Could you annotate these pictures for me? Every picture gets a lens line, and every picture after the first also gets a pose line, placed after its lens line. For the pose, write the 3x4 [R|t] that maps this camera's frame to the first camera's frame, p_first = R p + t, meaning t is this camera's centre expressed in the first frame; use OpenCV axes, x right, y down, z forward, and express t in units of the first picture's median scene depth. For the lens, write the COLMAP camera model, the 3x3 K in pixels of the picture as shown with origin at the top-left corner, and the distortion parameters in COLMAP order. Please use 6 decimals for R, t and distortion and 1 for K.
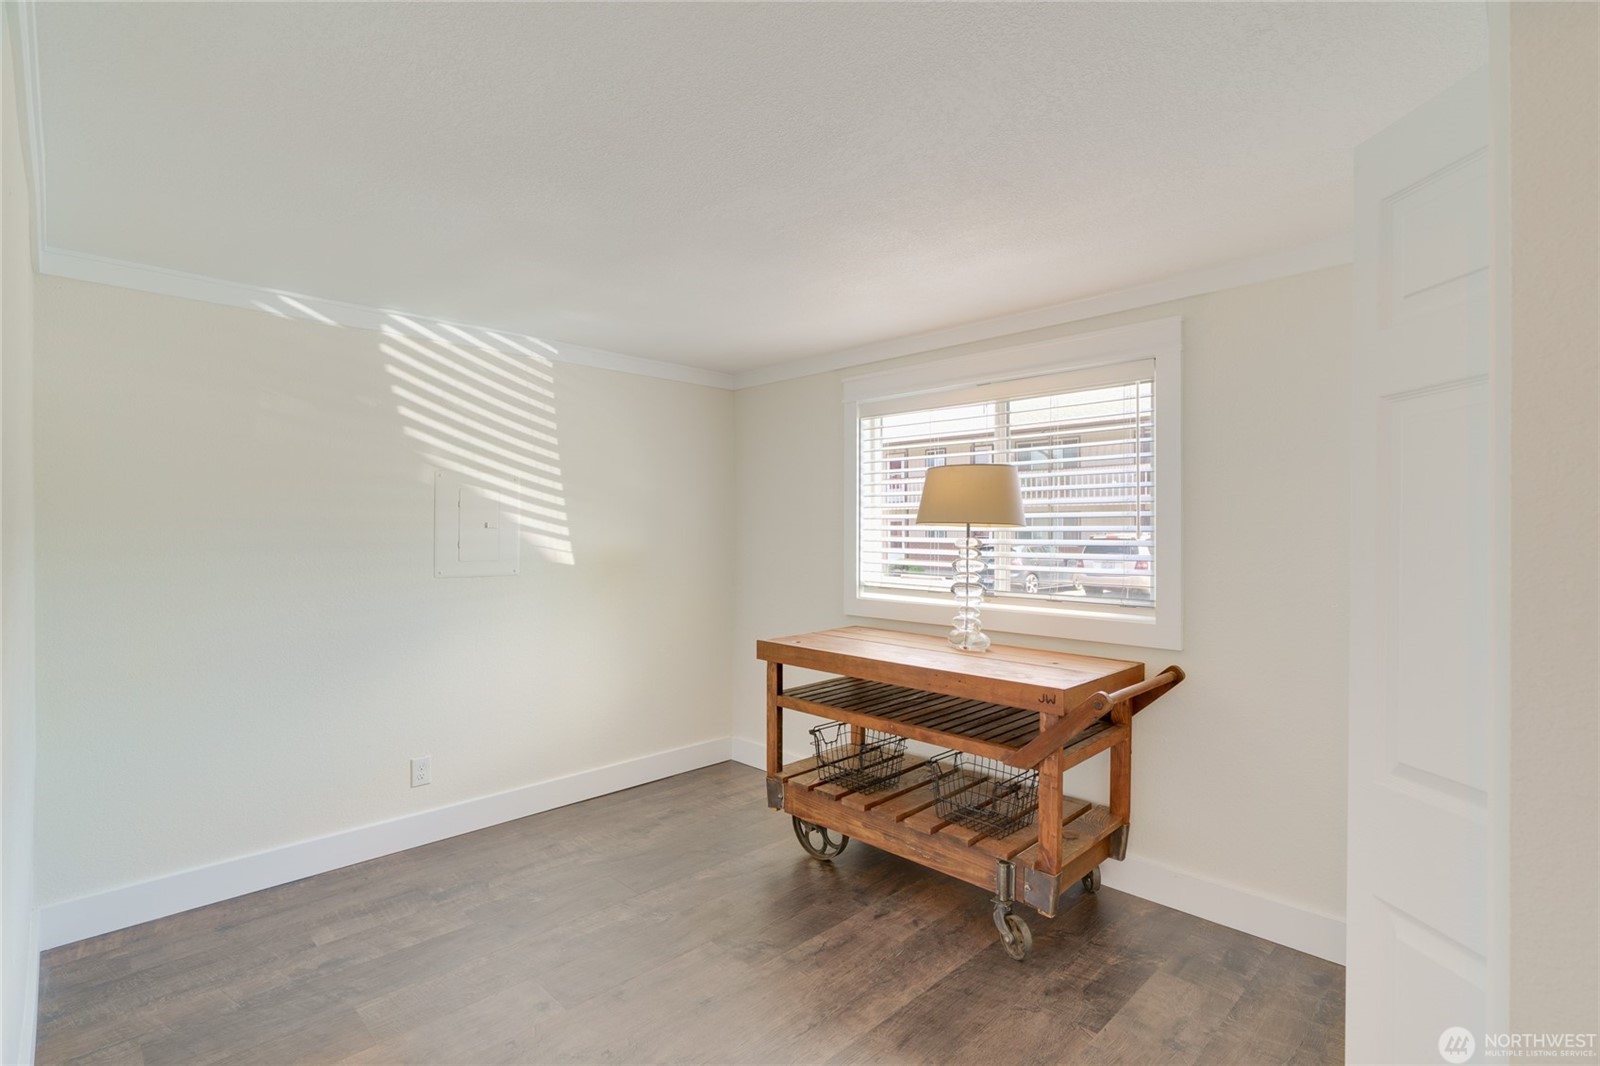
lens RADIAL K [[754.6, 0, 796.6], [0, 754.6, 531.9], [0, 0, 1]] dist [-0.001469, 0.000310]
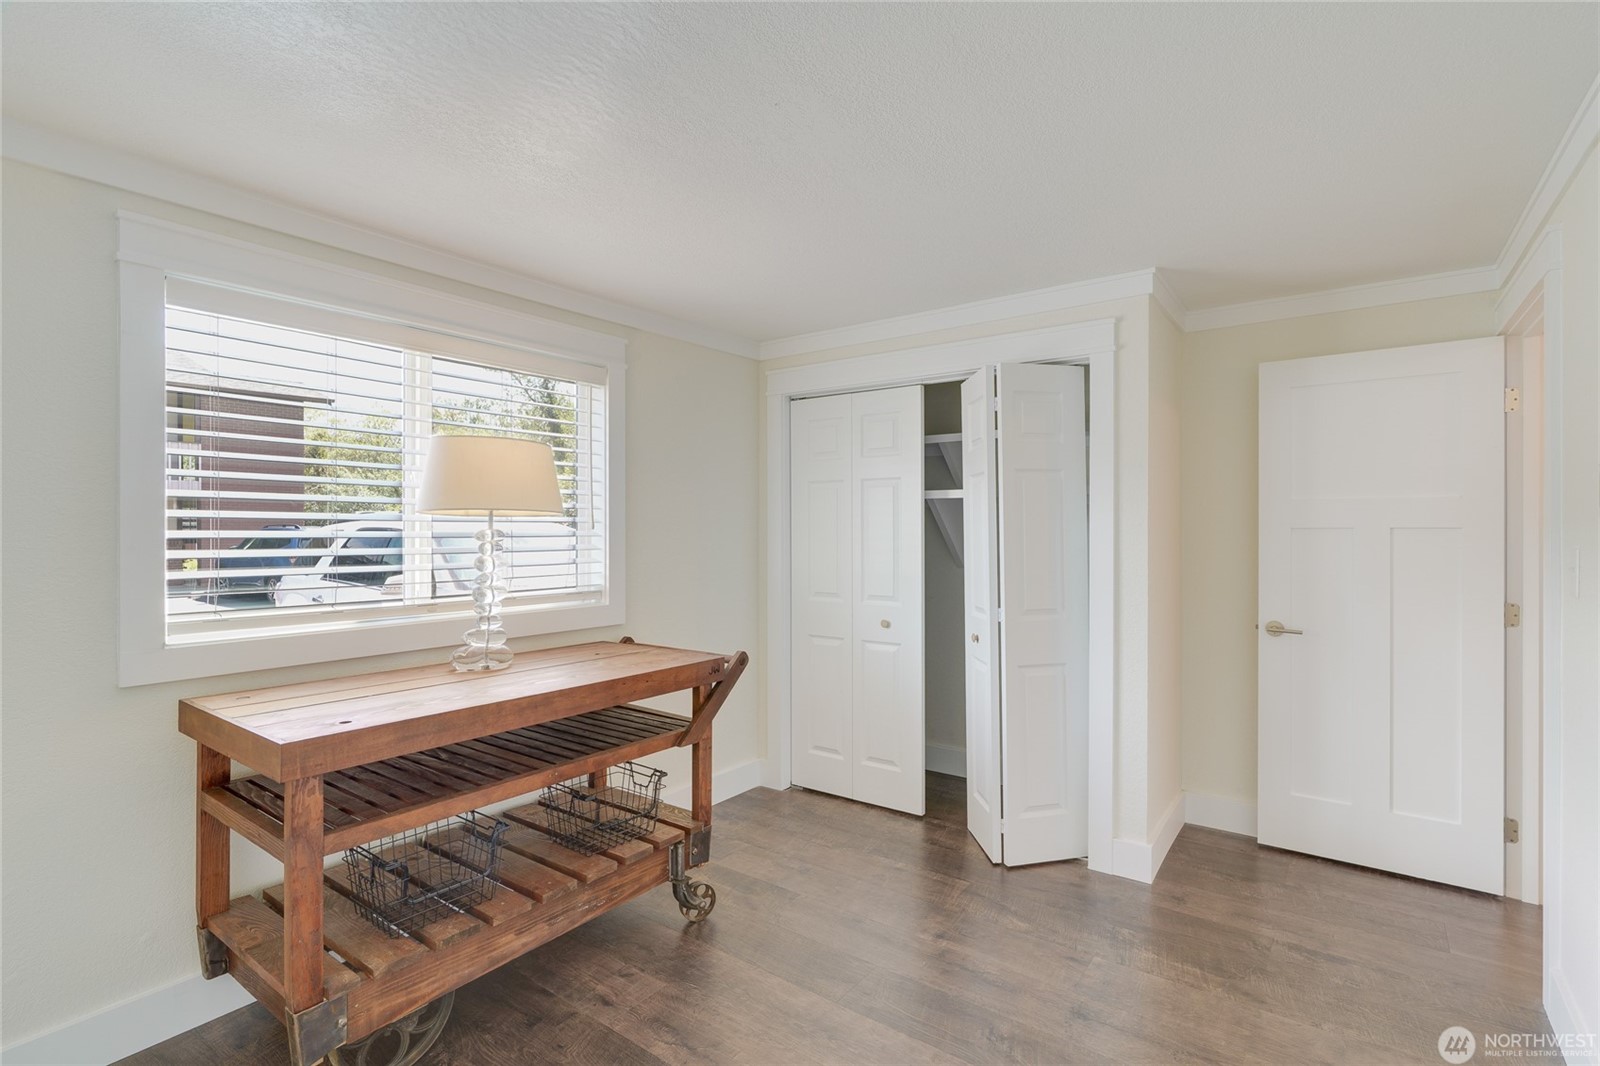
lens RADIAL K [[754.6, 0, 796.6], [0, 754.6, 531.9], [0, 0, 1]] dist [-0.001469, 0.000310]
pose [[-0.149471, -0.004123, 0.988758, -0.654065], [0.002401, 0.999987, 0.004533, 0.007981], [-0.988763, 0.003052, -0.149459, 0.848849]]
